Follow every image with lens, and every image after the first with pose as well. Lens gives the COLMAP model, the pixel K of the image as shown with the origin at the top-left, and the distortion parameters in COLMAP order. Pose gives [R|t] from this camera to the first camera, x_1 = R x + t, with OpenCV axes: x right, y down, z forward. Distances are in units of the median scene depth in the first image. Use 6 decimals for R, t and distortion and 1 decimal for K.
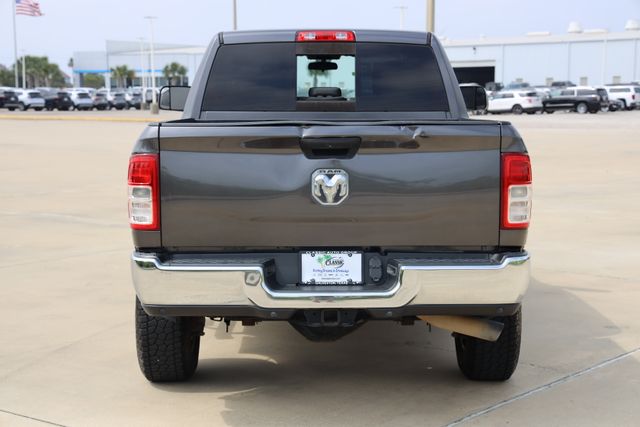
lens RADIAL K [[1081.8, 0, 320.0], [0, 1081.8, 213.5], [0, 0, 1]] dist [0.189483, -0.002521]
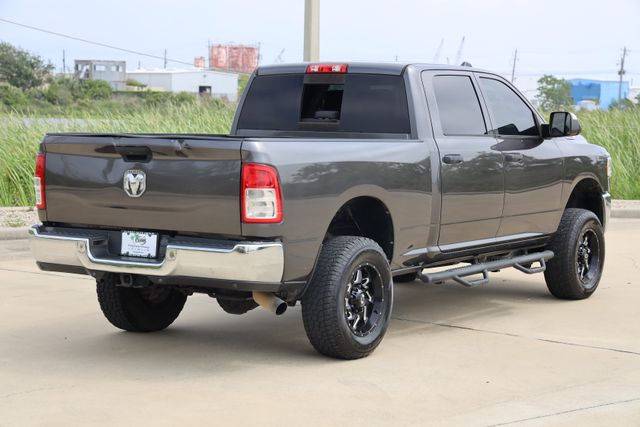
lens RADIAL K [[1081.8, 0, 320.0], [0, 1081.8, 213.5], [0, 0, 1]] dist [0.189483, -0.002521]
pose [[0.879222, 0.059797, -0.472645, 0.842451], [-0.069304, 0.997592, -0.002710, 0.000601], [0.471345, 0.035139, 0.881249, -0.079618]]
